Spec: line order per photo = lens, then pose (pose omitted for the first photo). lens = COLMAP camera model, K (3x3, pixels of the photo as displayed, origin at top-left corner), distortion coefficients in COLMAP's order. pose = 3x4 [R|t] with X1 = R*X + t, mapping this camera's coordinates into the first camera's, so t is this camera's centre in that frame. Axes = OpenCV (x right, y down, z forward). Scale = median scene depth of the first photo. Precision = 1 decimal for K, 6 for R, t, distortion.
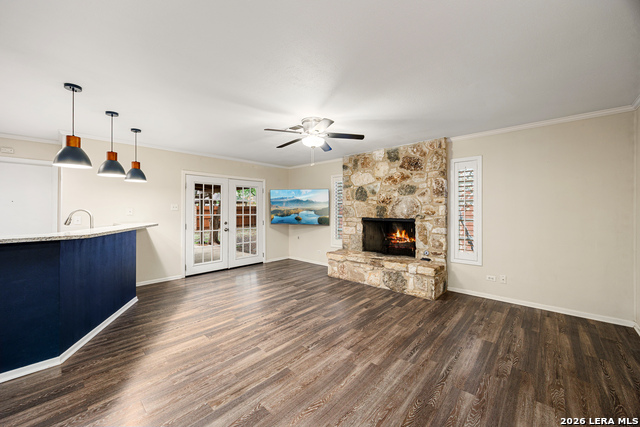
lens RADIAL K [[246.2, 0, 324.4], [0, 246.2, 208.7], [0, 0, 1]] dist [-0.000877, -0.000208]
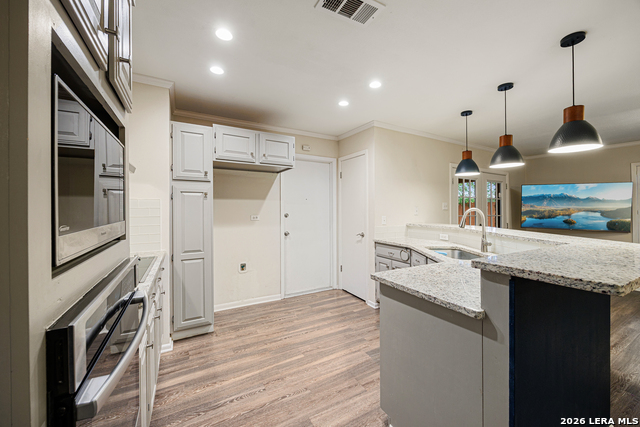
lens RADIAL K [[246.2, 0, 324.4], [0, 246.2, 208.7], [0, 0, 1]] dist [-0.000877, -0.000208]
pose [[0.952472, 0.009948, -0.304465, -0.832583], [-0.008623, 0.999947, 0.005699, 0.002056], [0.304505, -0.002803, 0.952506, 0.053017]]
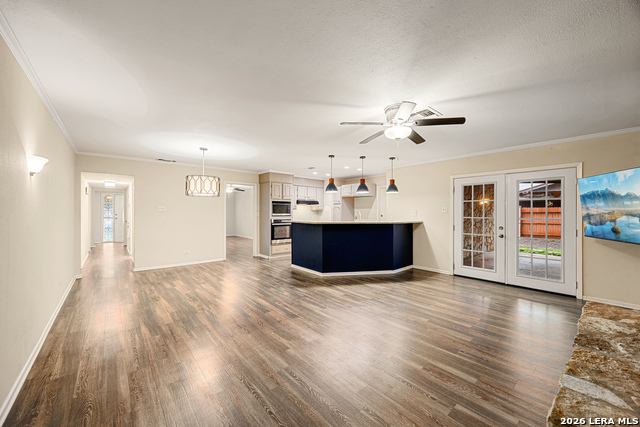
lens RADIAL K [[249.0, 0, 325.1], [0, 249.0, 214.1], [0, 0, 1]] dist [-0.001959, -0.000252]
pose [[-0.118973, 0.010328, -0.992844, 0.650783], [0.001534, 0.999947, 0.010218, 0.000734], [0.992896, -0.000308, -0.118982, 0.650939]]
